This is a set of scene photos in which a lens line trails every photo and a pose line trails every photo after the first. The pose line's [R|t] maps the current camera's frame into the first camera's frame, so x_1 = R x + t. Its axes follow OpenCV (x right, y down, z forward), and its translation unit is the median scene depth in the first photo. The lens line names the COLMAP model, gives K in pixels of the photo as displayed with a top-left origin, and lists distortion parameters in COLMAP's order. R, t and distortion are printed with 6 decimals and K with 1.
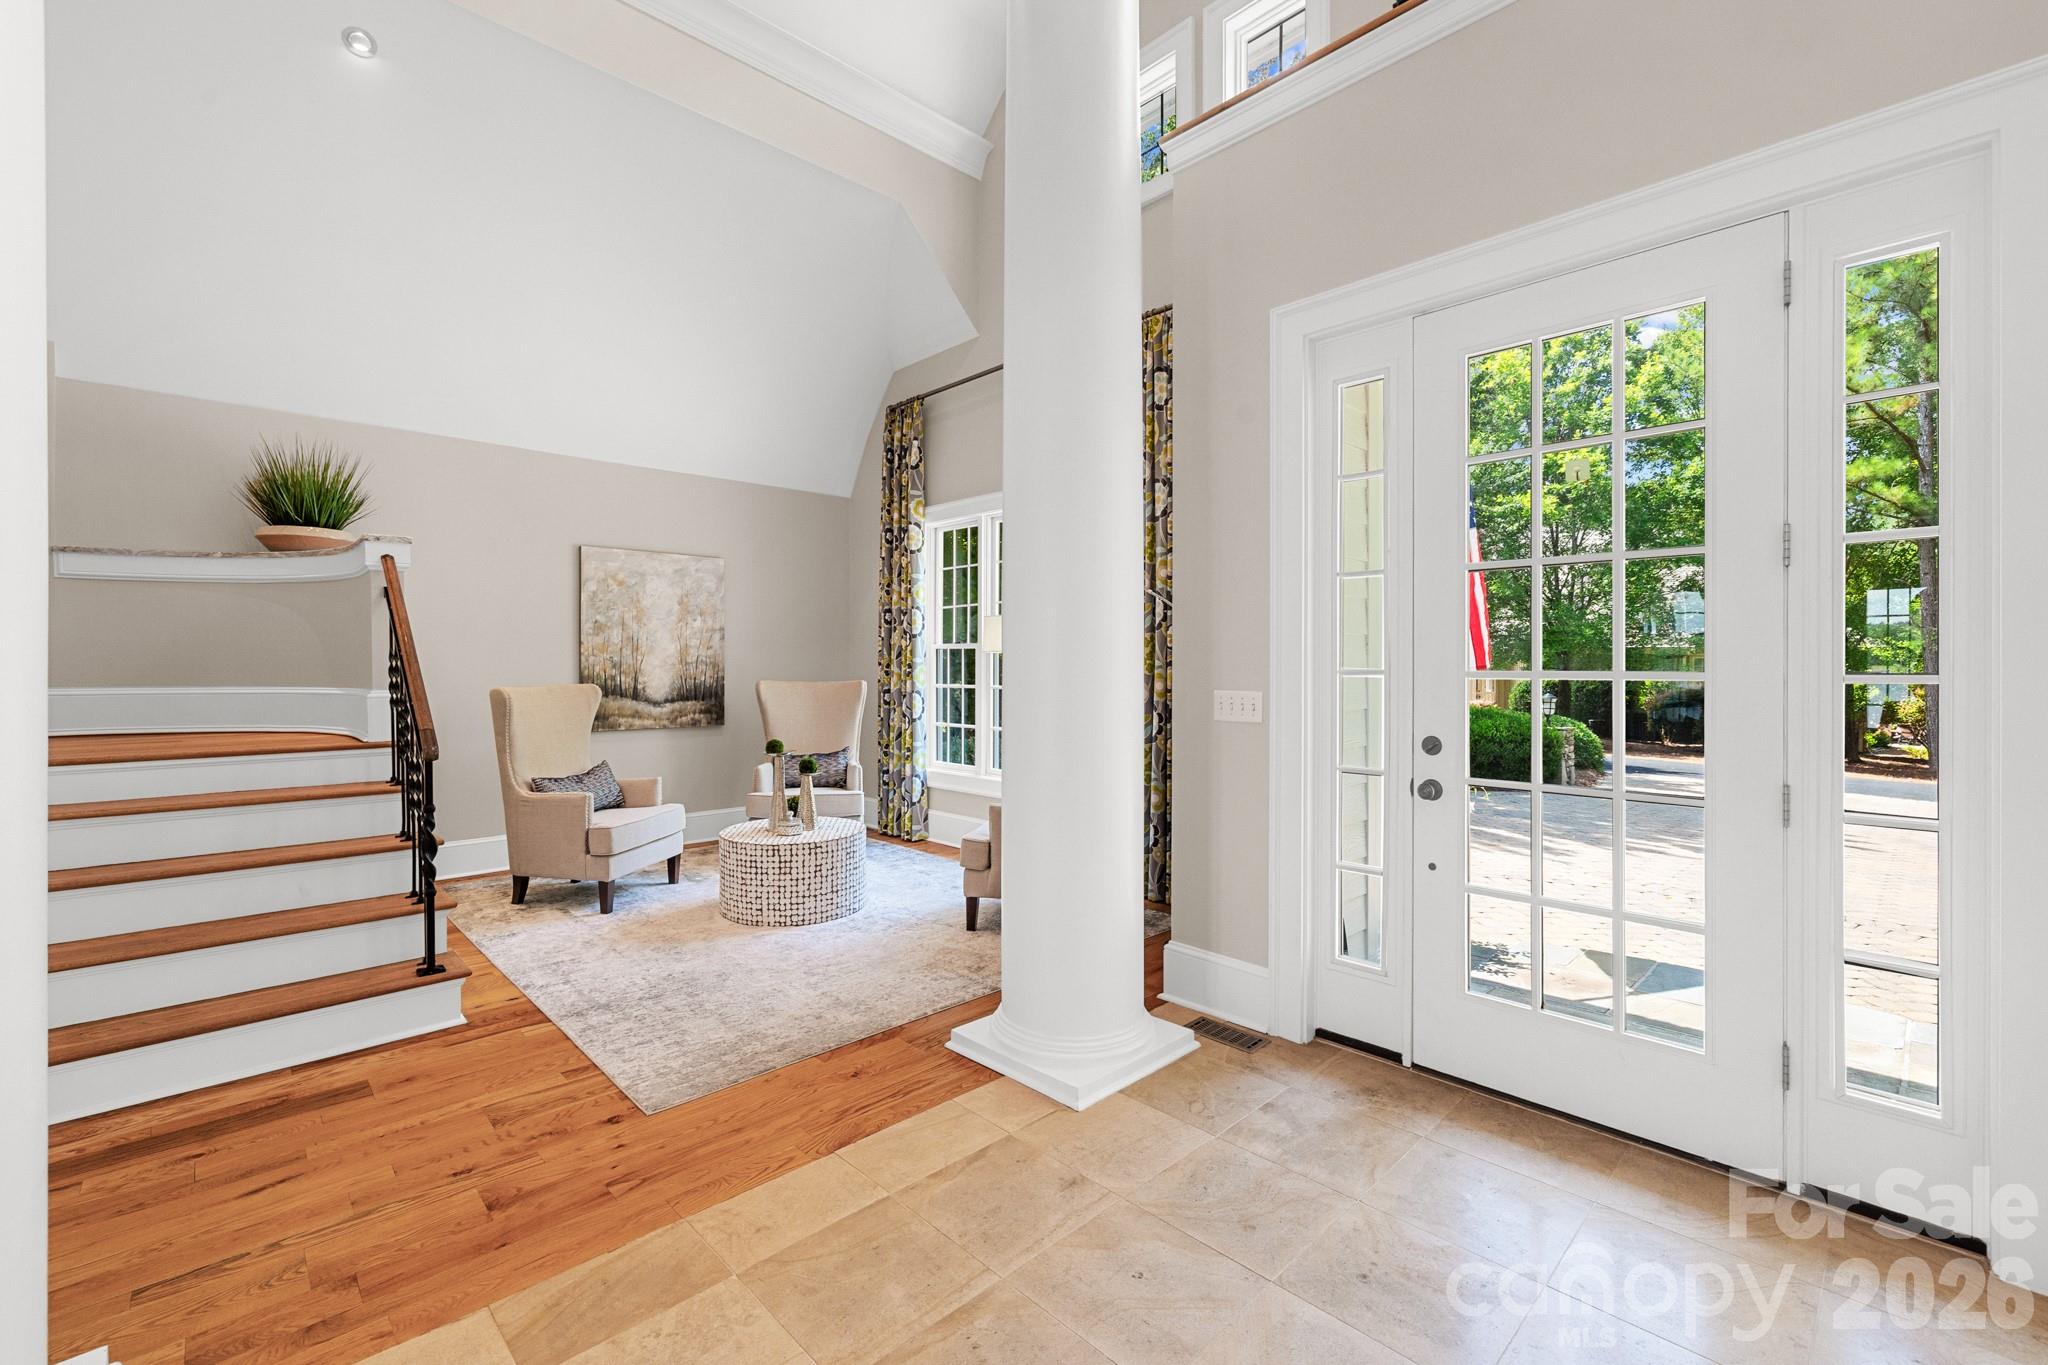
lens RADIAL K [[866.2, 0, 1025.7], [0, 866.2, 672.1], [0, 0, 1]] dist [-0.001053, -0.000592]
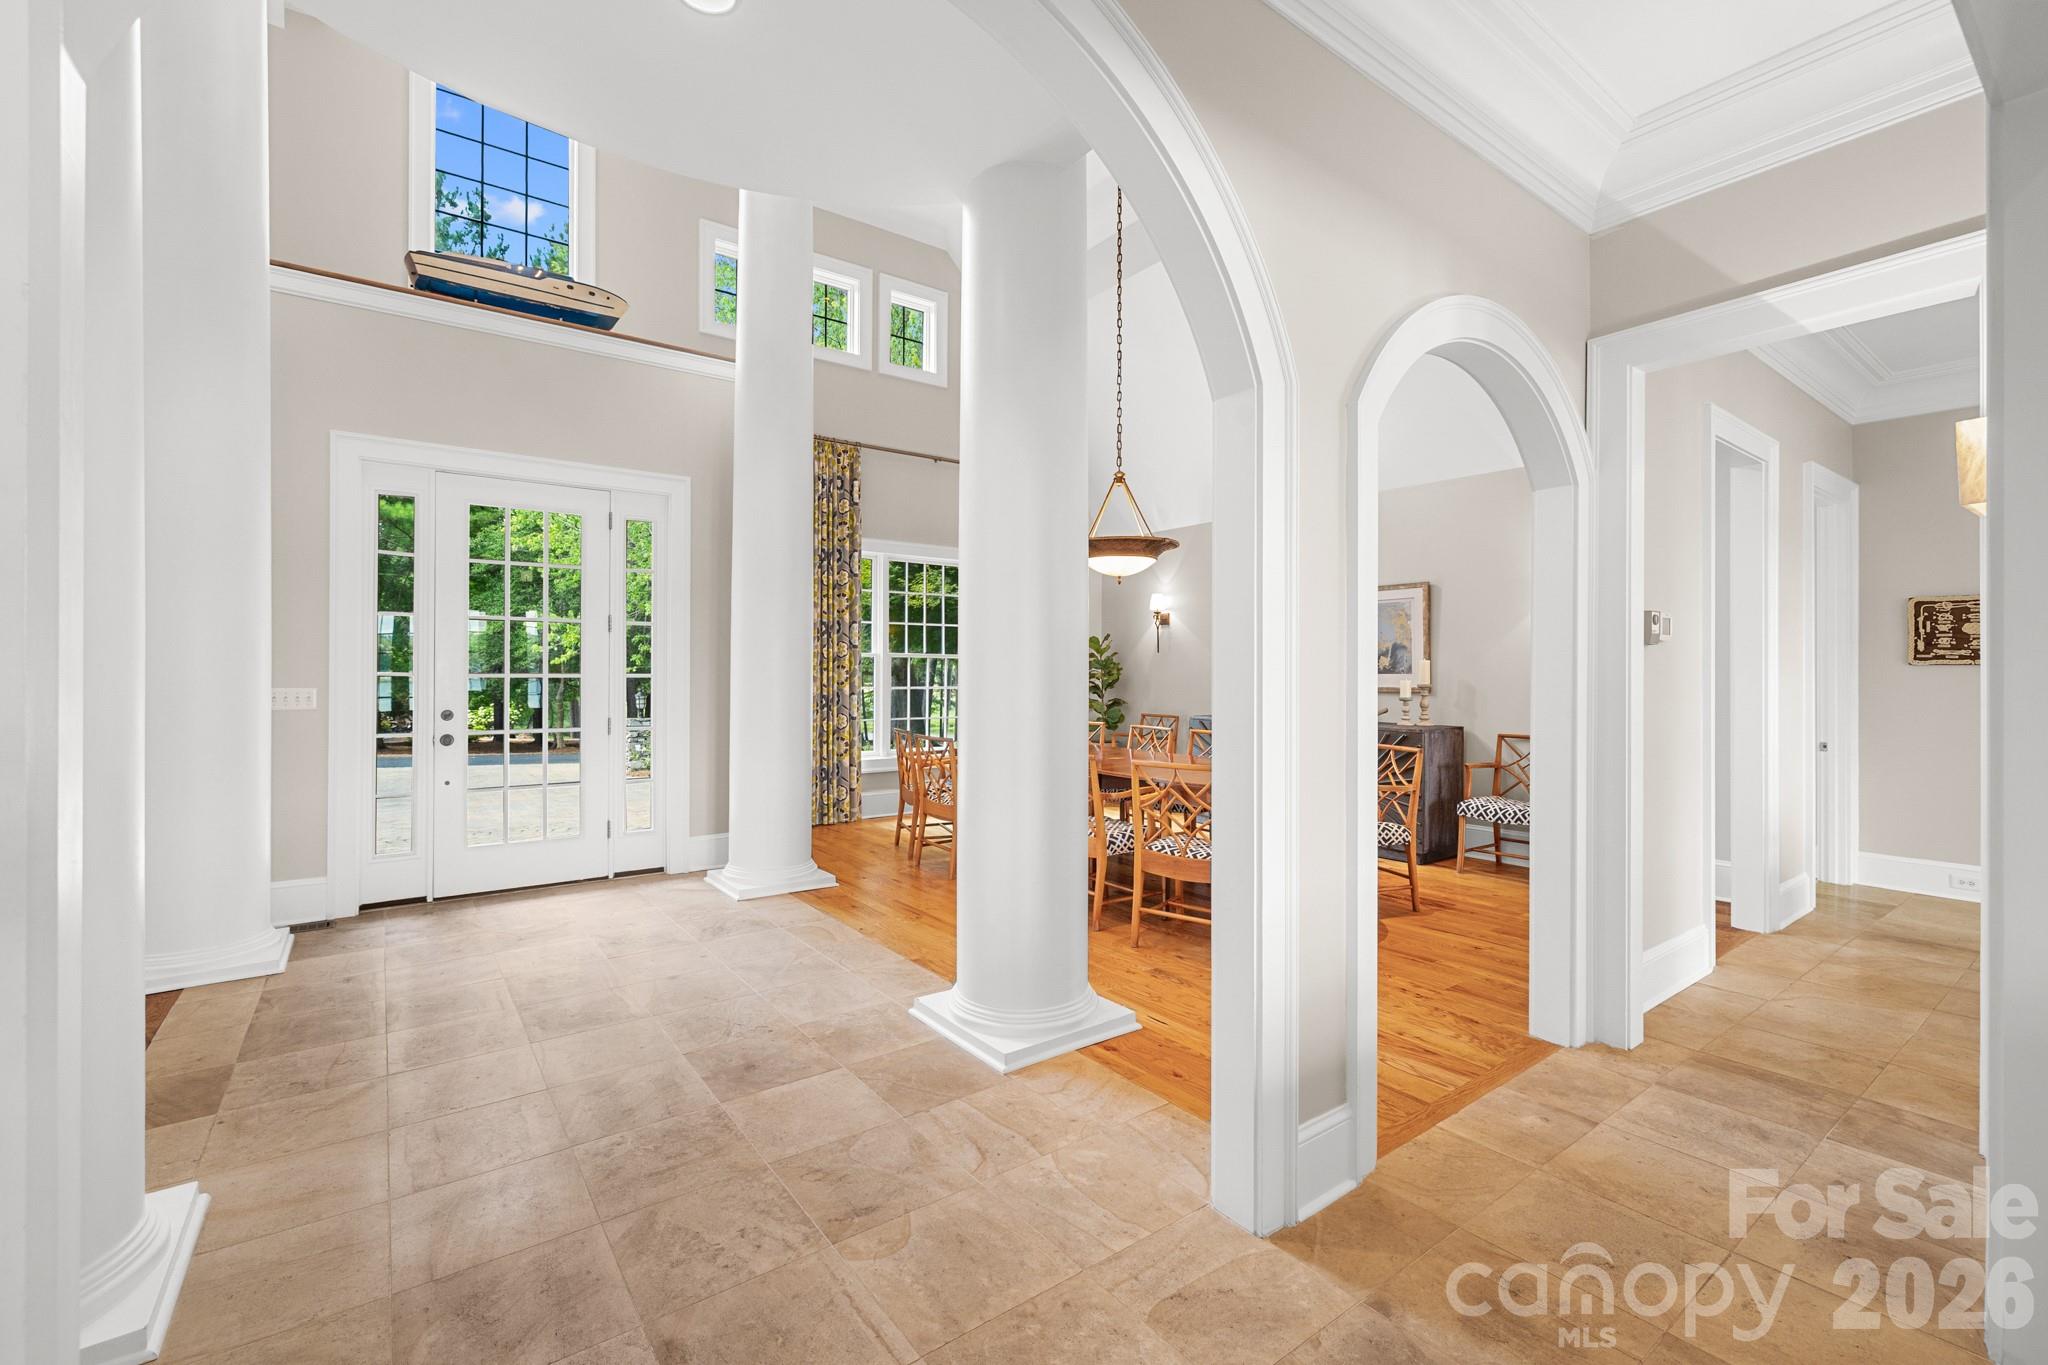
lens RADIAL K [[866.2, 0, 1025.3], [0, 866.2, 670.5], [0, 0, 1]] dist [-0.001053, -0.000592]
pose [[0.132948, 0.000352, 0.991123, -0.519237], [-0.000116, 1.000000, -0.000339, -0.003063], [-0.991123, -0.000070, 0.132948, -0.189921]]
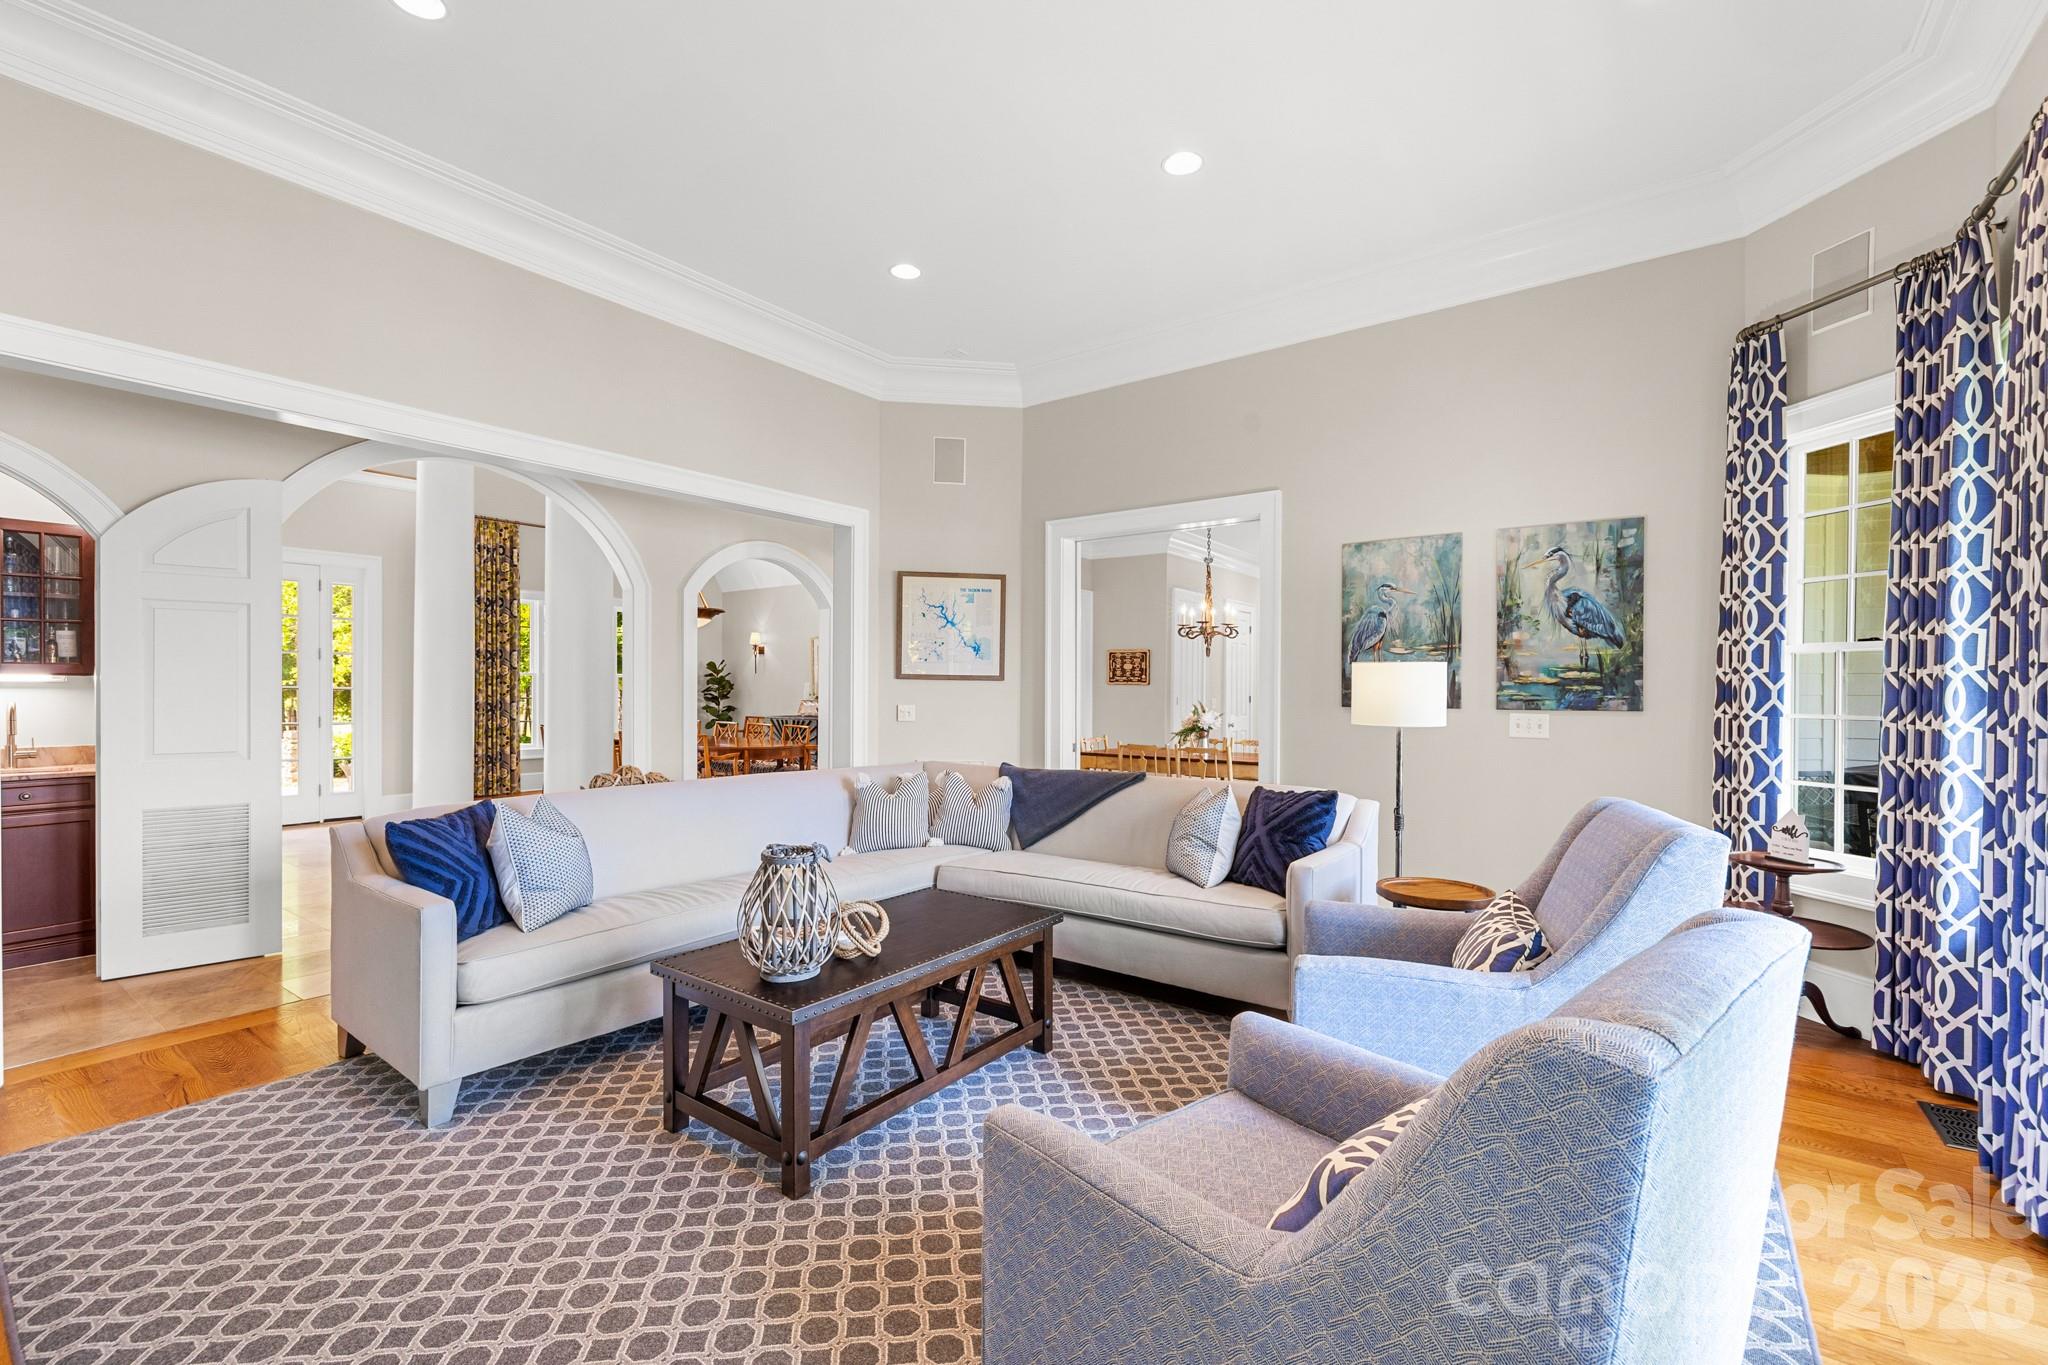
lens RADIAL K [[866.2, 0, 1020.3], [0, 866.2, 693.0], [0, 0, 1]] dist [-0.001053, -0.000592]
pose [[-0.163626, -0.009669, 0.986475, -1.198645], [-0.003188, 0.999952, 0.009272, -0.007268], [-0.986517, -0.001628, -0.163649, -0.499229]]
